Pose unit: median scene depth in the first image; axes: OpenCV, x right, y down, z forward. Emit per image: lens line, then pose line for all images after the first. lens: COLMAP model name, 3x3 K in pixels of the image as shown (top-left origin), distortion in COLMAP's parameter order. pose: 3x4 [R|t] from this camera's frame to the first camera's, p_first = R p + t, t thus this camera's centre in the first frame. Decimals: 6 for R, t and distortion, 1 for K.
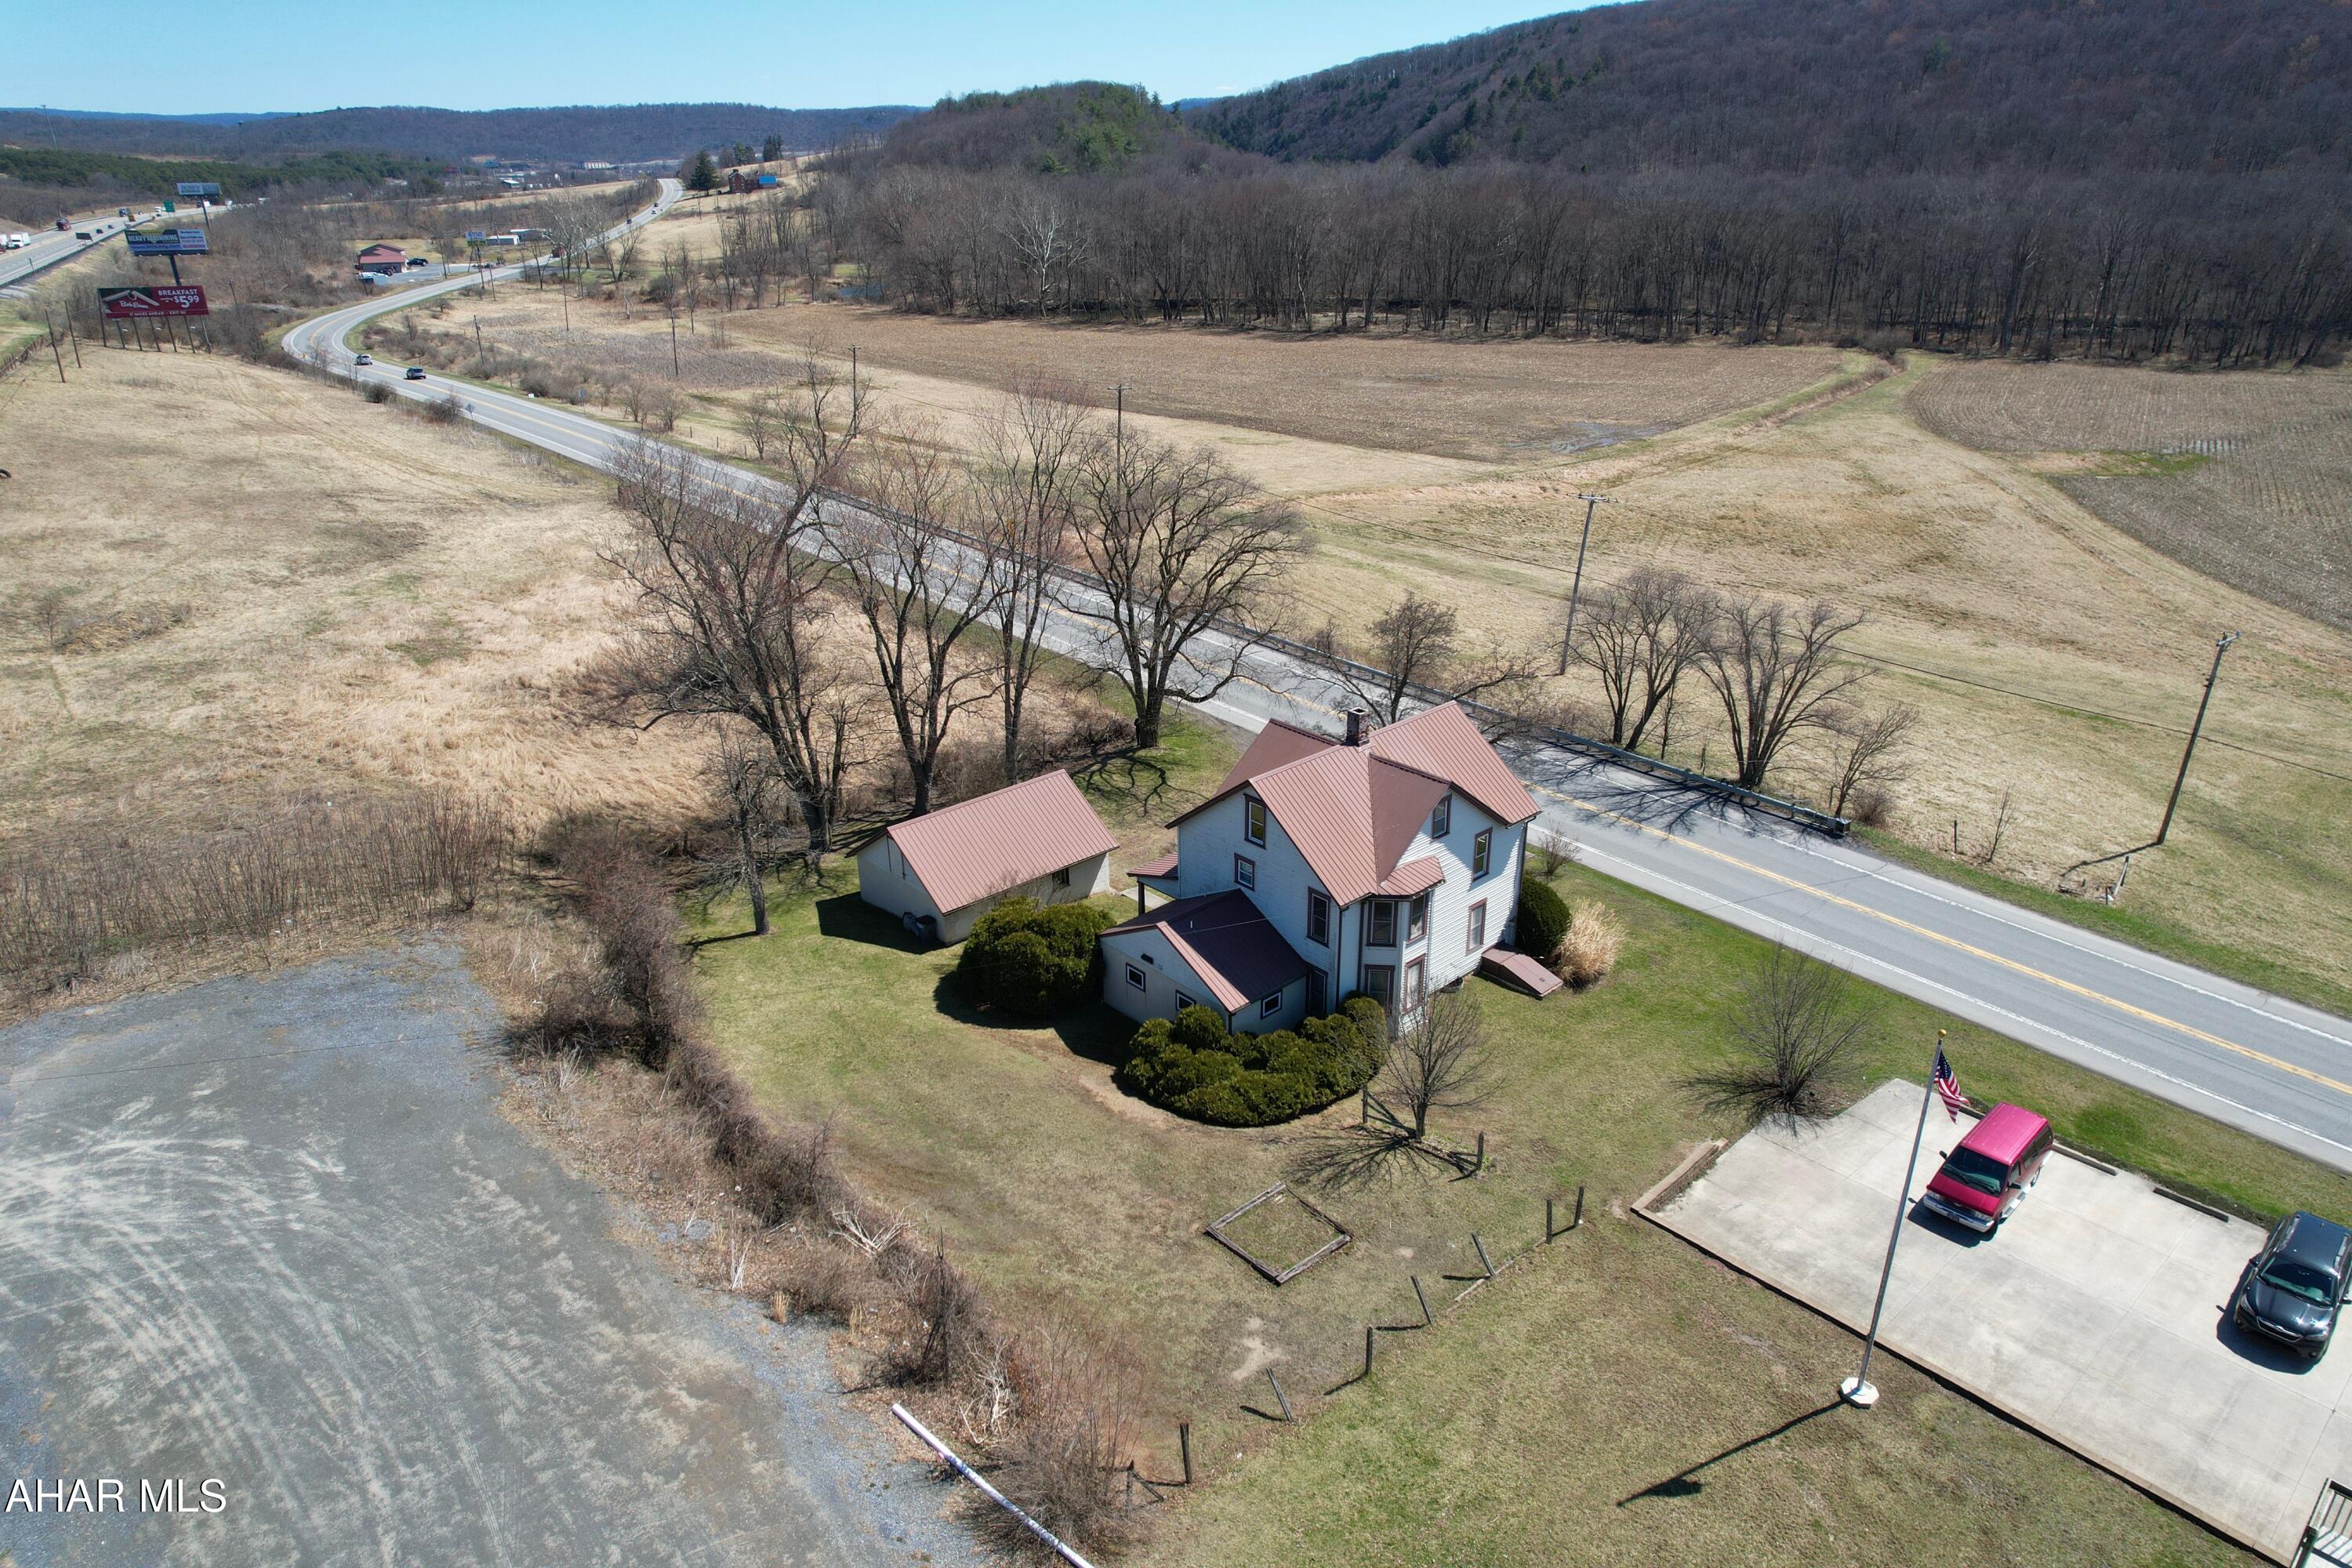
lens RADIAL K [[1502.0, 0, 1176.8], [0, 1502.0, 784.5], [0, 0, 1]] dist [-0.079536, 0.078769]
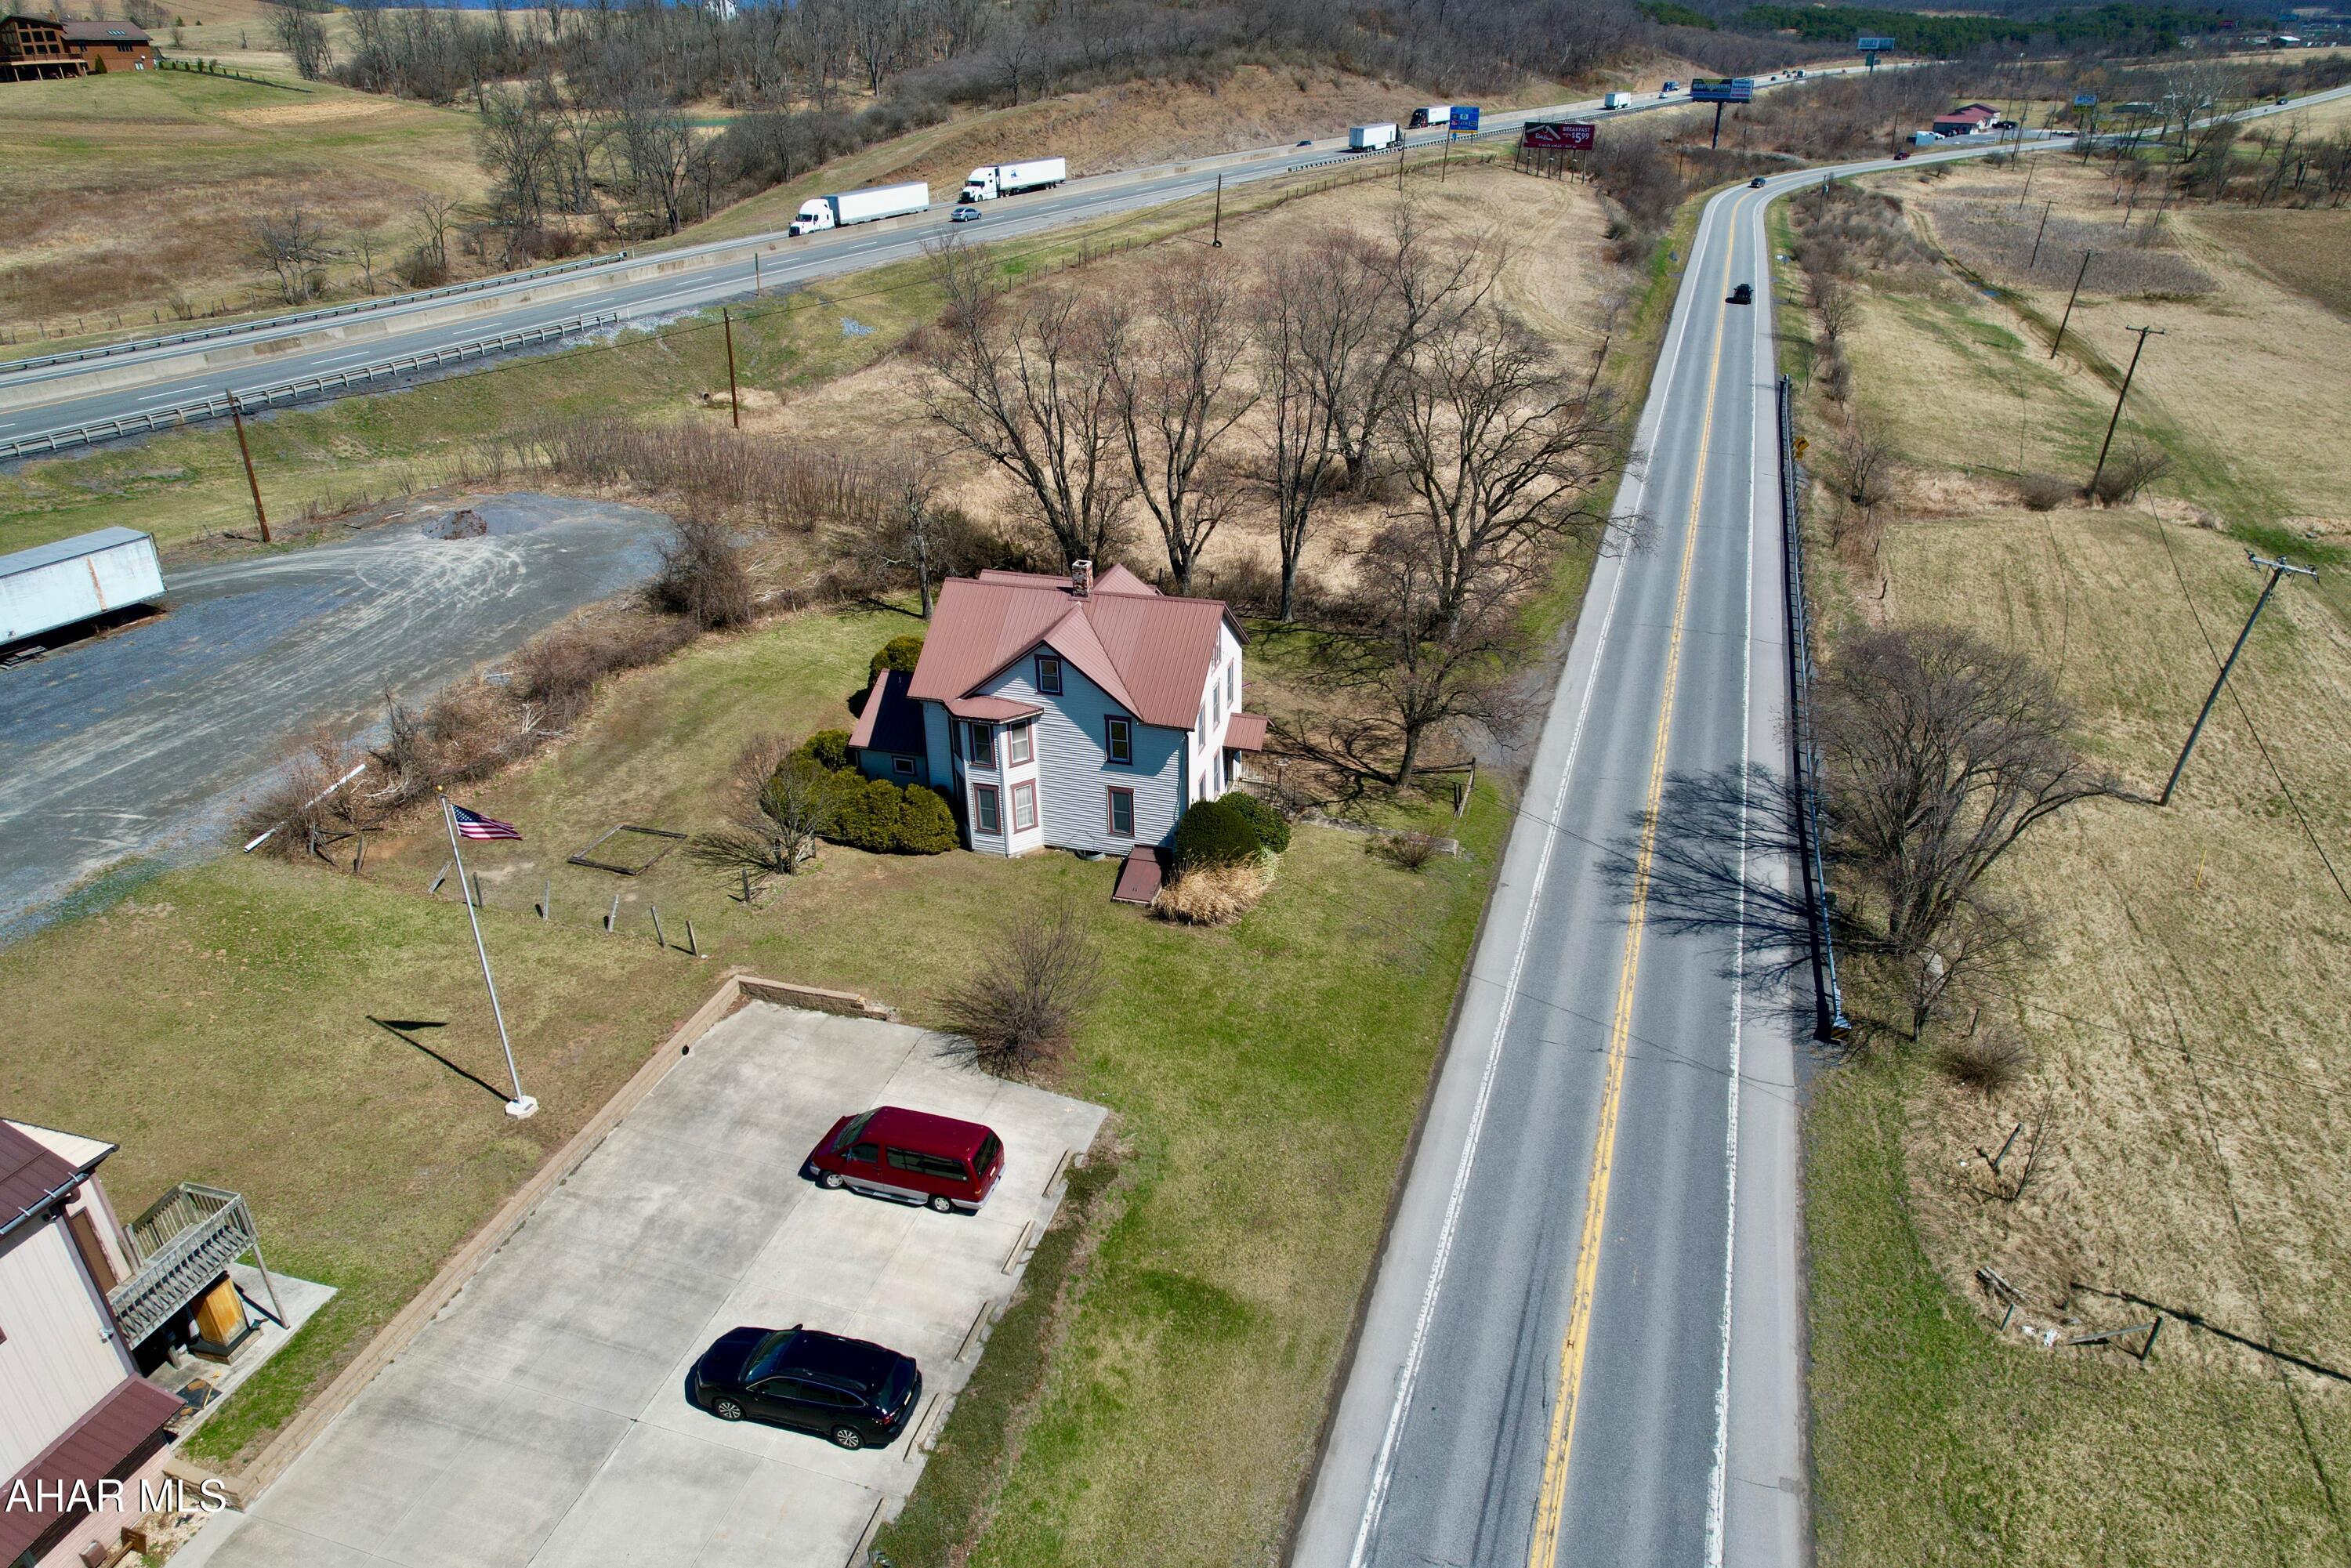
lens RADIAL K [[1490.0, 0, 1176.1], [0, 1490.0, 792.0], [0, 0, 1]] dist [-0.078755, 0.060864]
pose [[0.521889, 0.400818, -0.752979, 0.958395], [-0.331527, 0.908640, 0.253897, -0.181346], [0.785953, 0.117127, 0.607091, 0.422287]]
